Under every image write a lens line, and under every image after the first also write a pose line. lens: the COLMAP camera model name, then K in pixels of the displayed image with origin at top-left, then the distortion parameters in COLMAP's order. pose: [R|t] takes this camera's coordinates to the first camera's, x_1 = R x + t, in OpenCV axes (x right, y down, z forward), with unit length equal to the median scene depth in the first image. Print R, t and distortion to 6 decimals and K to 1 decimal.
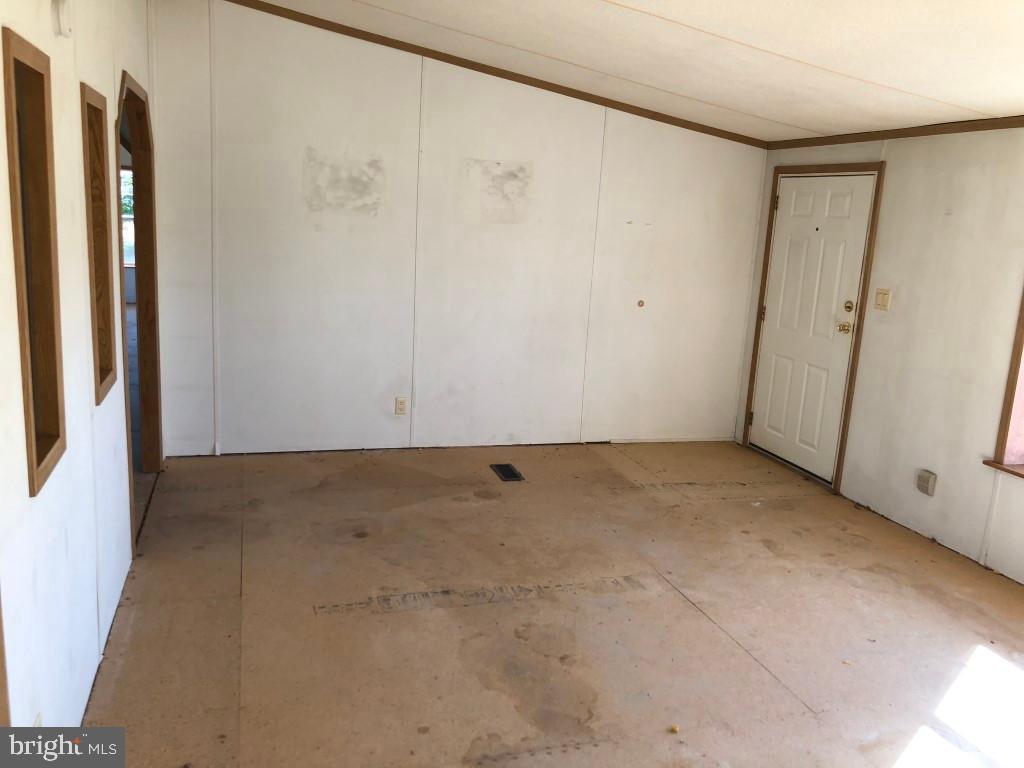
lens RADIAL K [[849.6, 0, 511.6], [0, 849.6, 384.7], [0, 0, 1]] dist [0.031601, -0.013501]
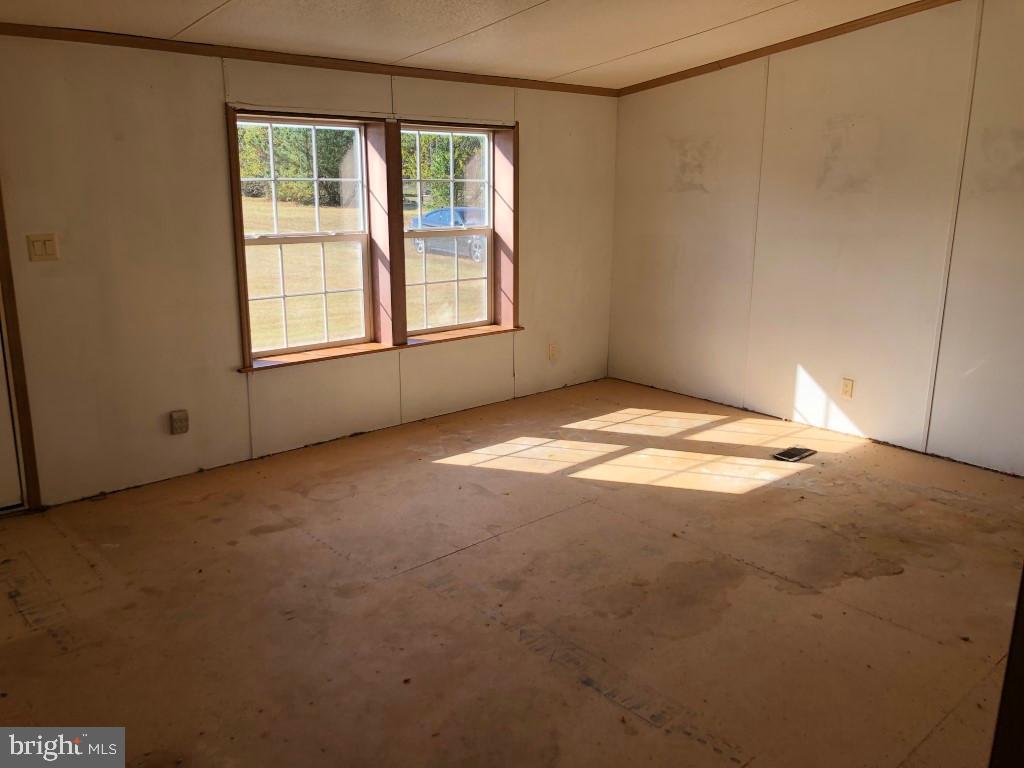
lens RADIAL K [[849.6, 0, 513.3], [0, 849.6, 380.3], [0, 0, 1]] dist [0.031601, -0.013501]
pose [[-0.433736, -0.273133, 0.858645, -0.559470], [0.144975, 0.919378, 0.365685, -0.257404], [-0.889301, 0.283092, -0.359170, 1.127315]]
